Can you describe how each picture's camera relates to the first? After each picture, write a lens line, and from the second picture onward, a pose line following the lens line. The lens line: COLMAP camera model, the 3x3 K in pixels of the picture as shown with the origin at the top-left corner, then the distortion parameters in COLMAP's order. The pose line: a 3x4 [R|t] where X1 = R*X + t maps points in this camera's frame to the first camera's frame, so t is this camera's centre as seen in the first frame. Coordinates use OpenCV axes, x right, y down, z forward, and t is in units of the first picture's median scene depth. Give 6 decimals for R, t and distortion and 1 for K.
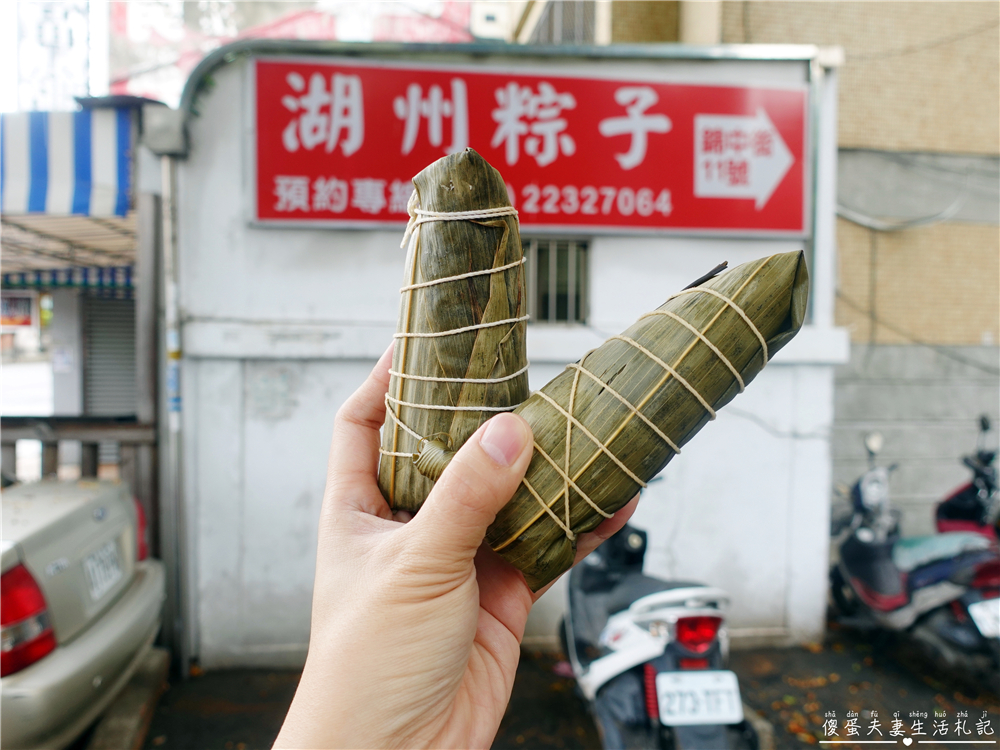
lens RADIAL K [[928.7, 0, 500.0], [0, 928.7, 375.0], [0, 0, 1]] dist [-0.008479, -0.010051]
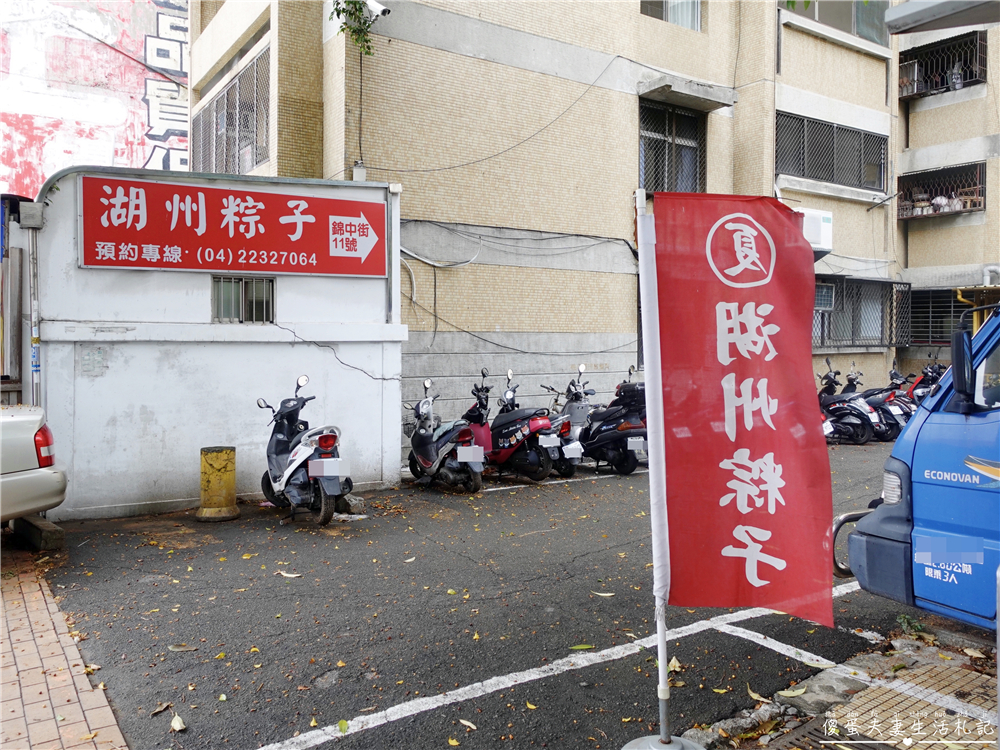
lens RADIAL K [[801.4, 0, 502.6], [0, 801.4, 349.2], [0, 0, 1]] dist [-0.013523, -0.000016]
pose [[0.920929, -0.014791, 0.389450, -0.116014], [0.020157, 0.999750, -0.009695, 0.026502], [-0.389209, 0.016778, 0.920997, -0.709371]]
